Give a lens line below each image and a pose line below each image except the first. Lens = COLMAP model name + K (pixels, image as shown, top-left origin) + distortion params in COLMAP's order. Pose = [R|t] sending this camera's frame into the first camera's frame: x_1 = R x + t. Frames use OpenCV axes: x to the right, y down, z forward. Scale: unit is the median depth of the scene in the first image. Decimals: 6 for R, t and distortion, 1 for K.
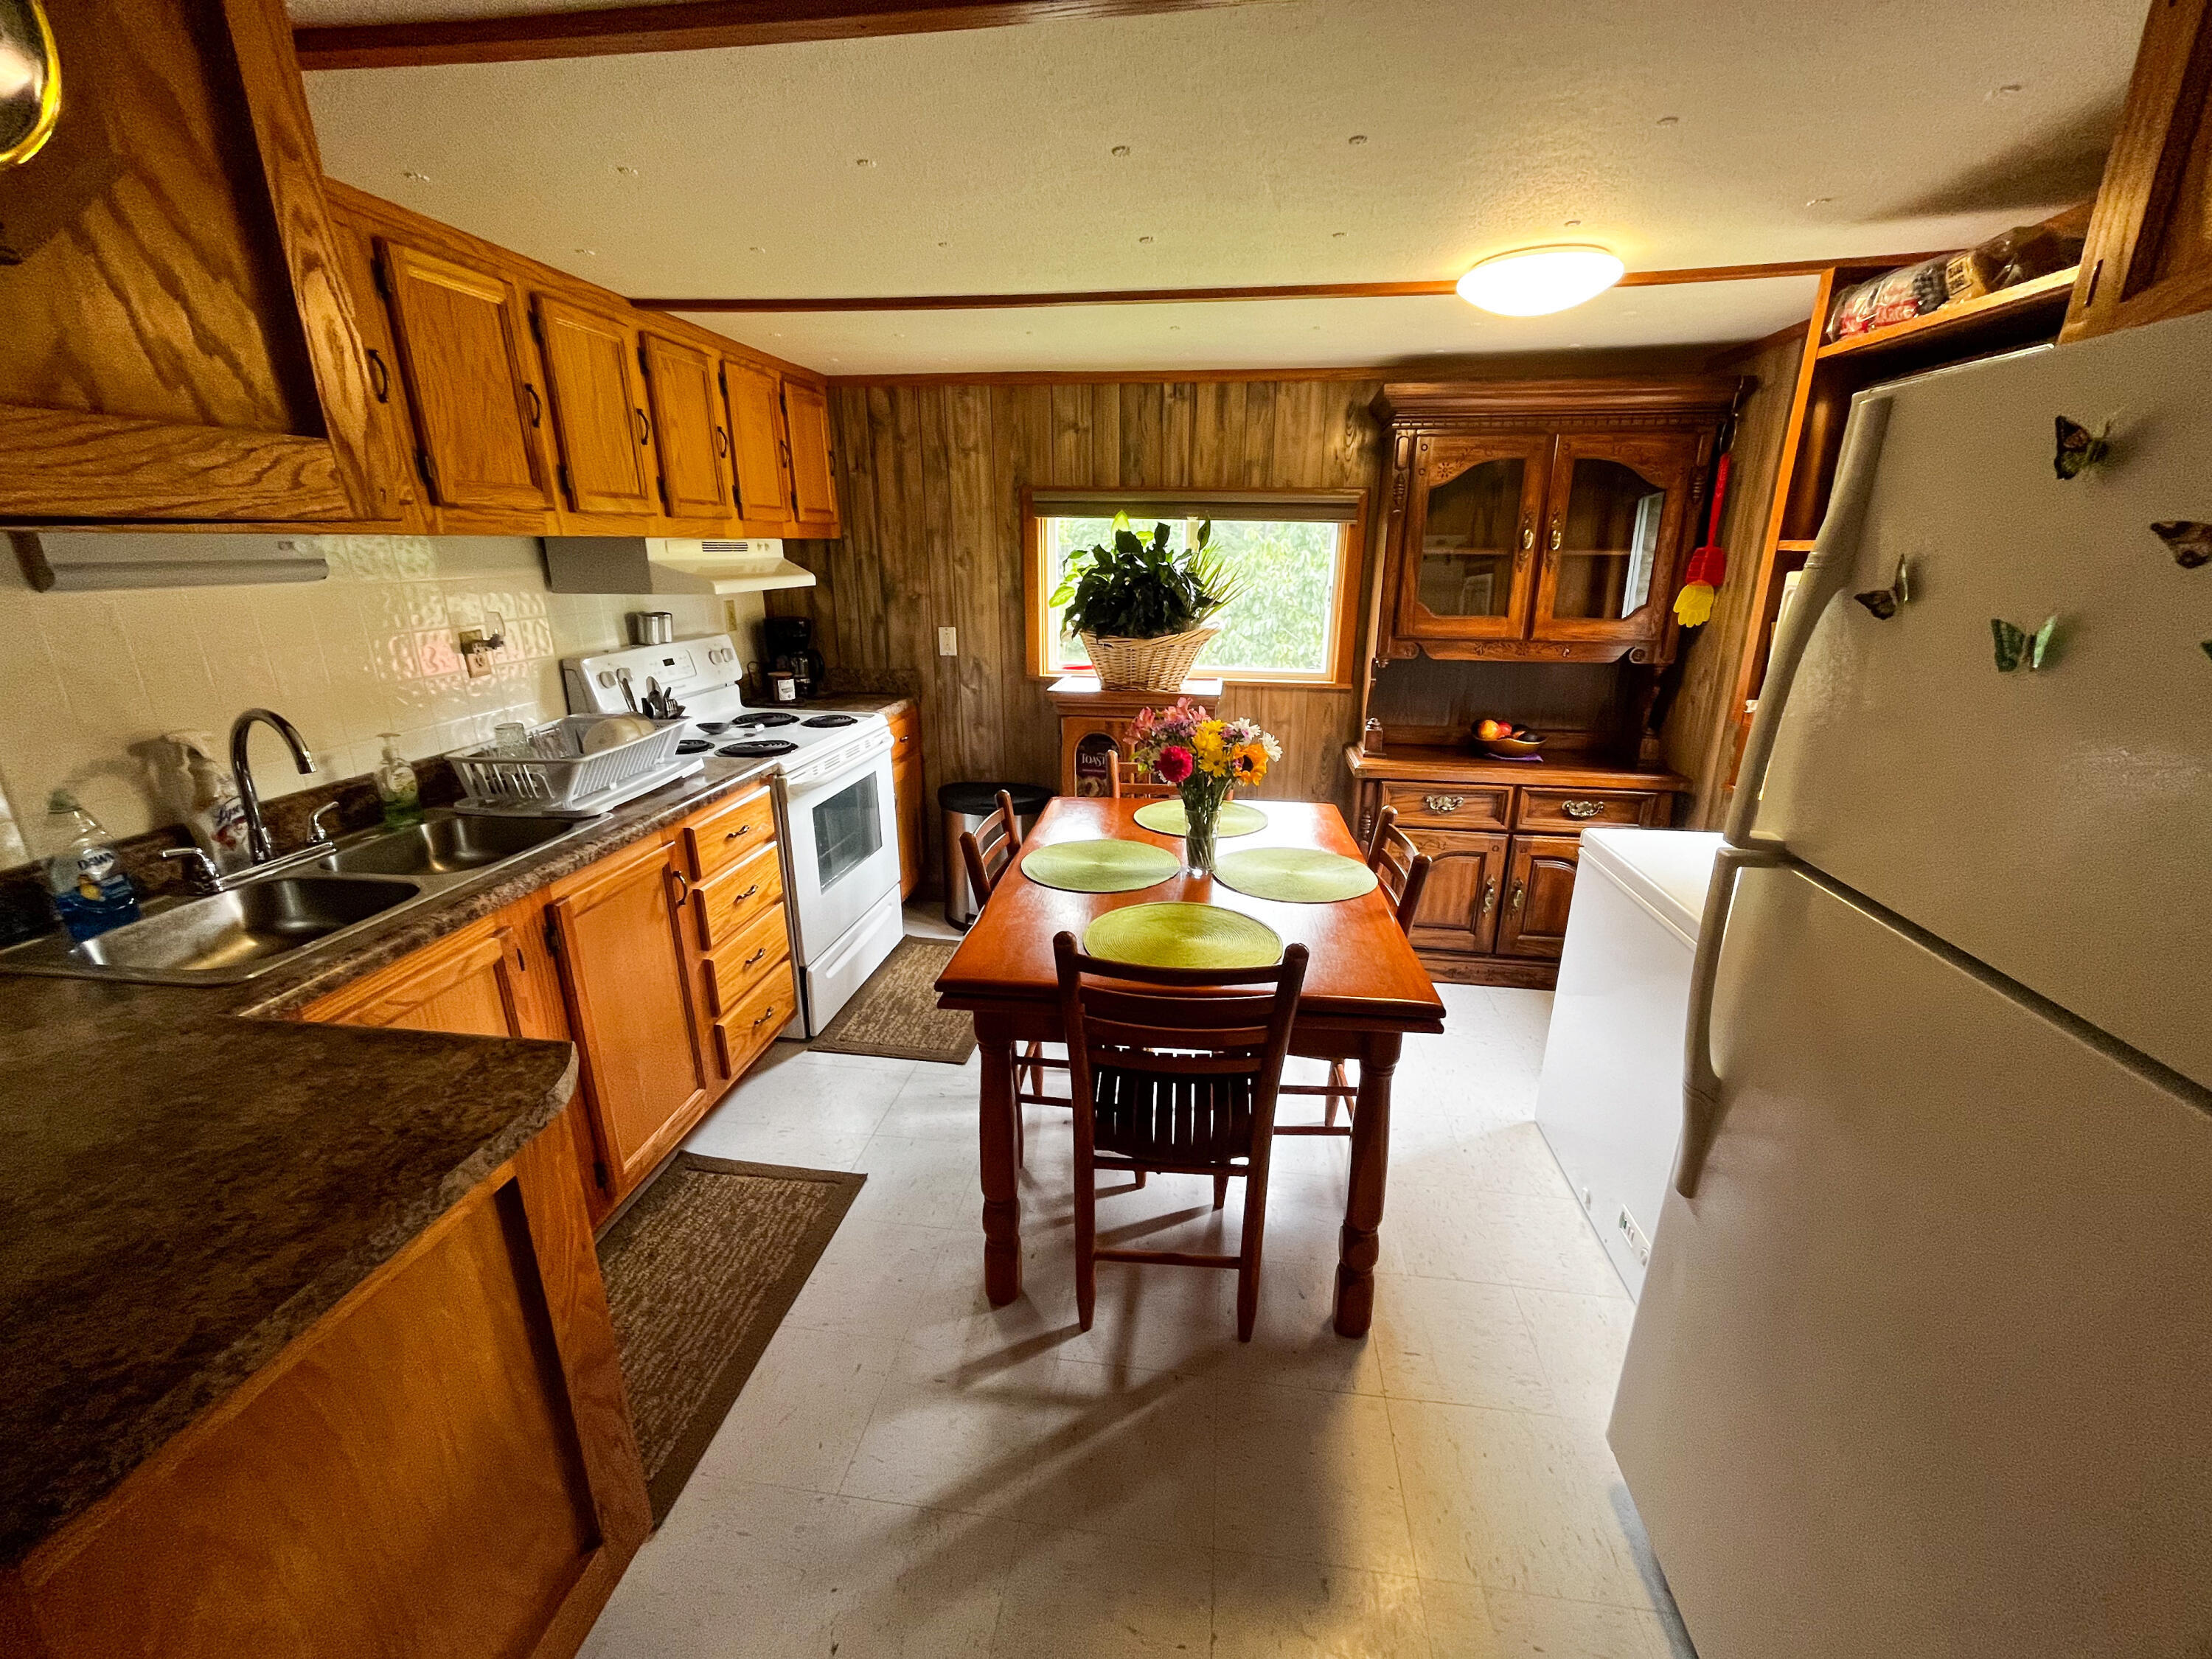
lens RADIAL K [[897.2, 0, 1110.4], [0, 897.2, 820.6], [0, 0, 1]] dist [-0.004276, 0.001738]
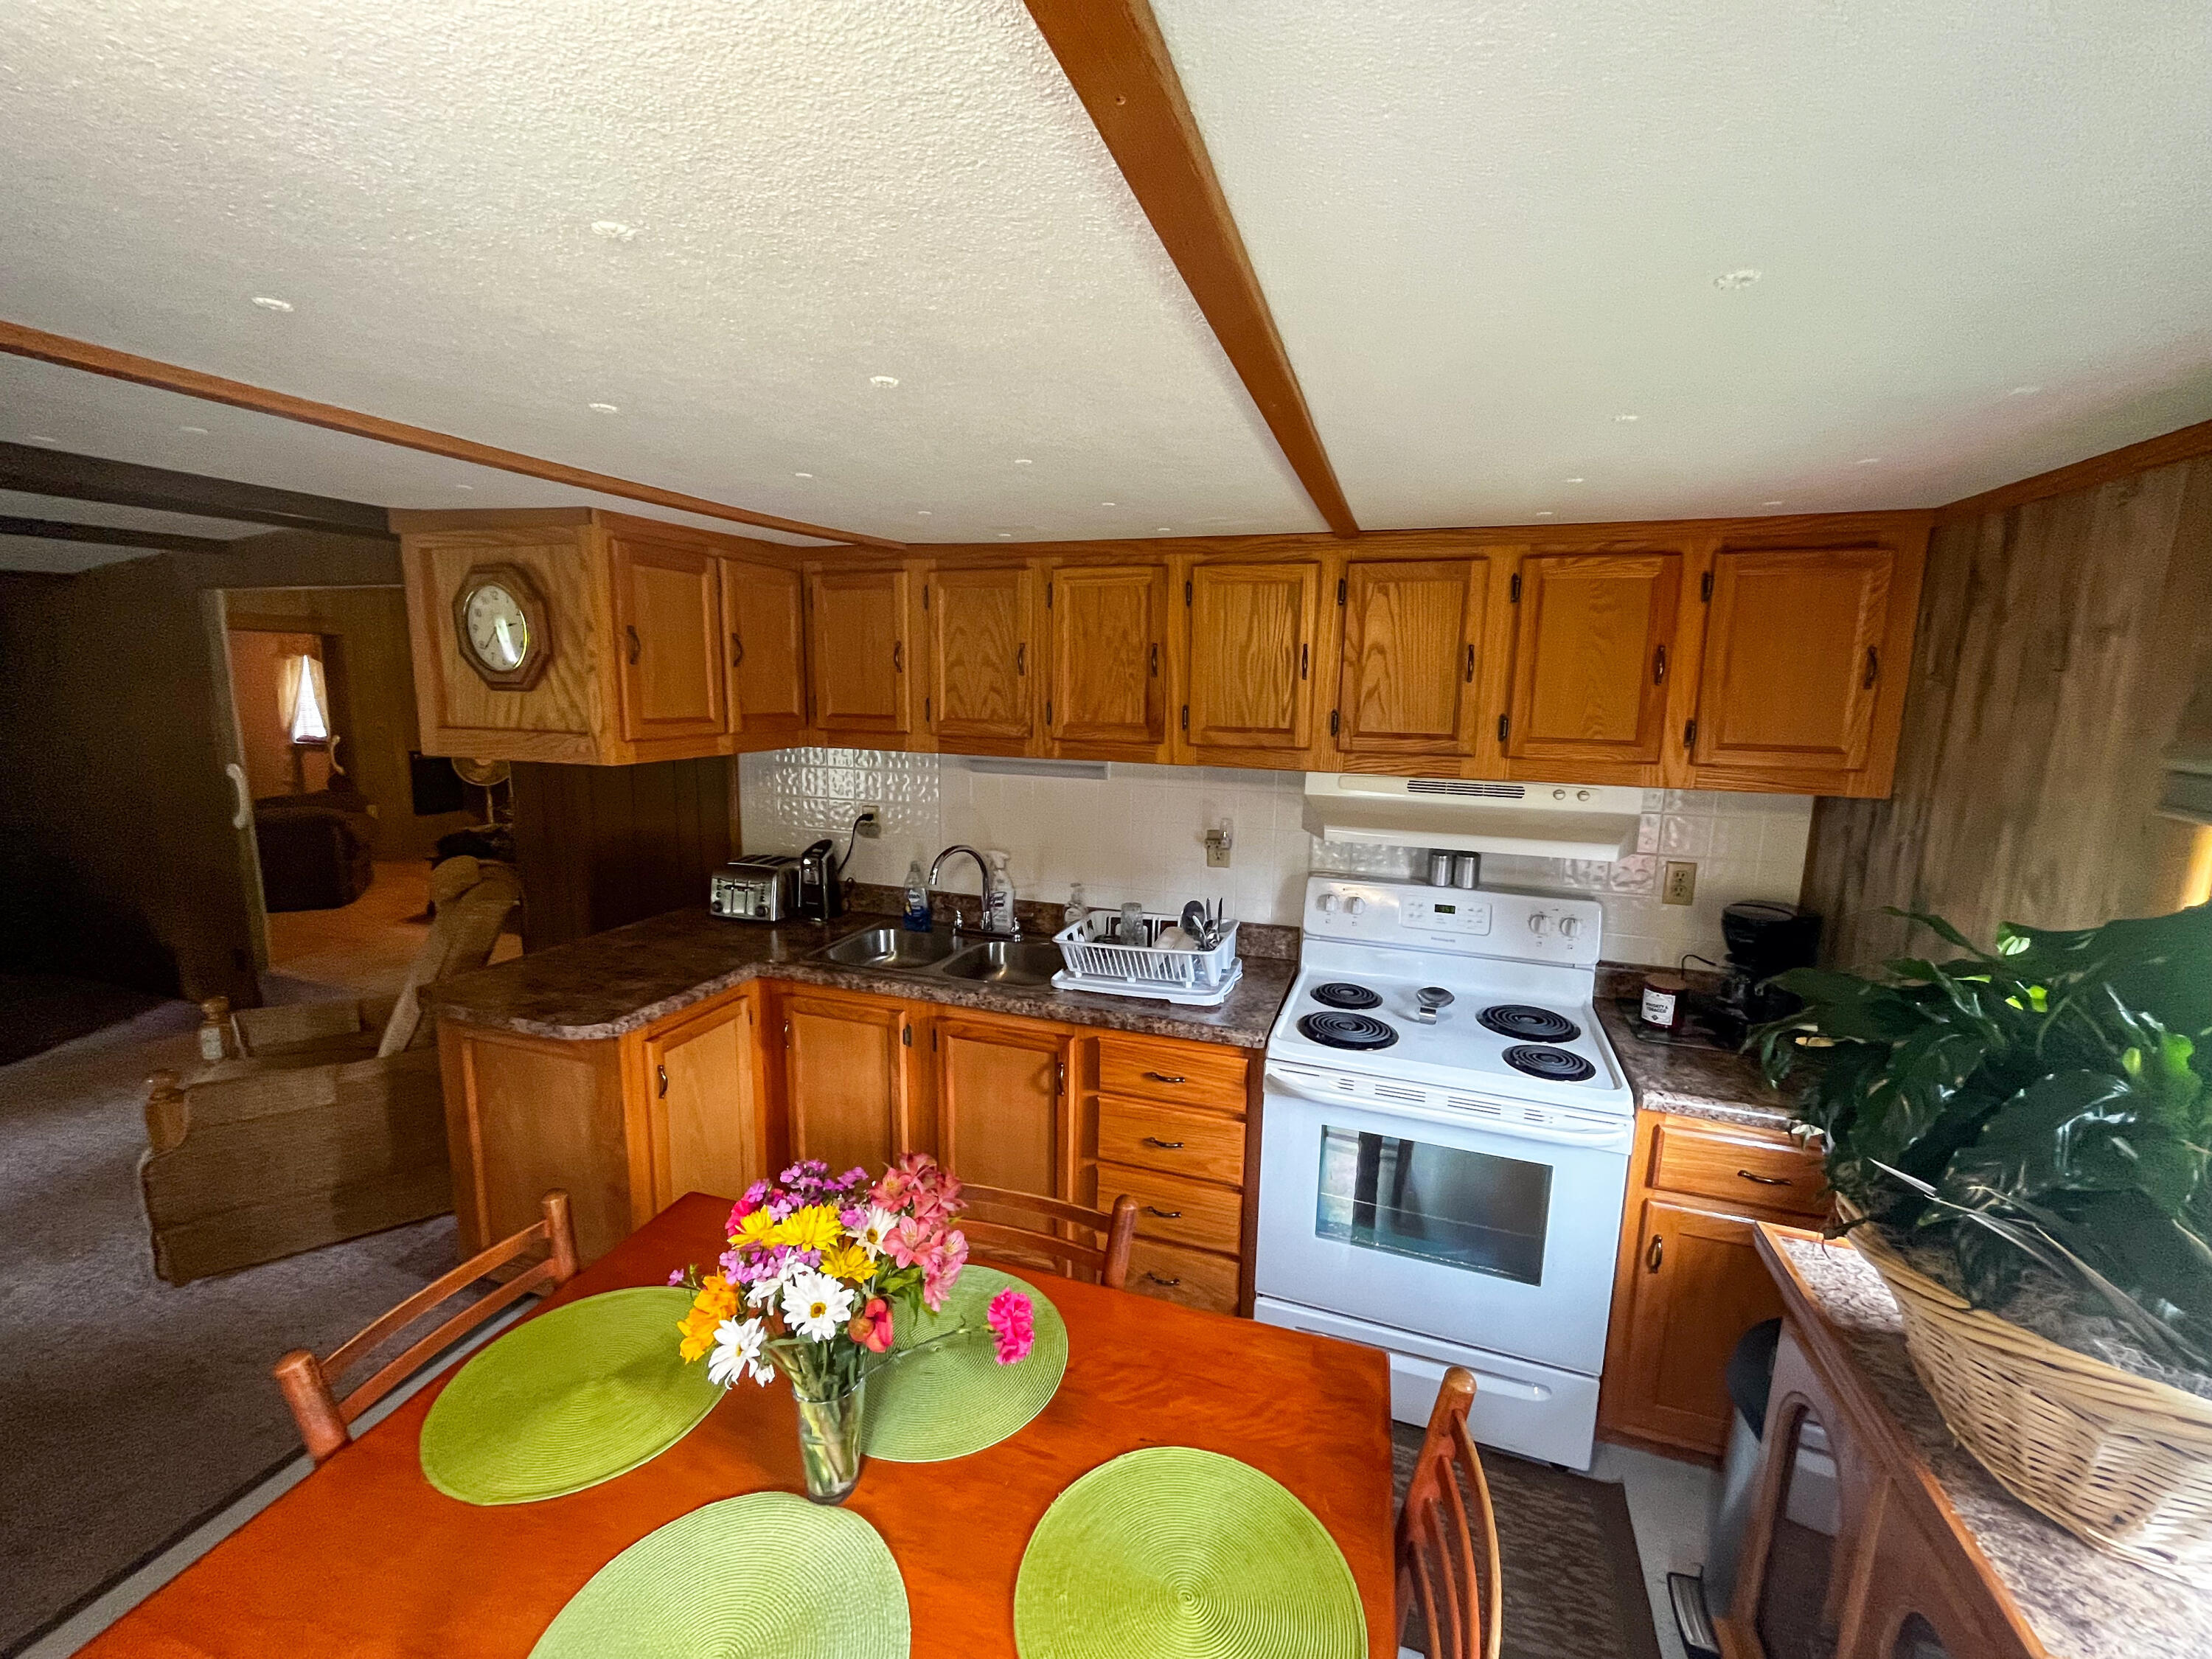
lens RADIAL K [[897.2, 0, 1107.8], [0, 897.2, 825.0], [0, 0, 1]] dist [-0.004276, 0.001738]
pose [[-0.194928, 0.160792, -0.967548, 0.384598], [-0.303721, 0.928088, 0.215423, -0.347035], [0.932608, 0.335857, -0.132074, 0.816881]]
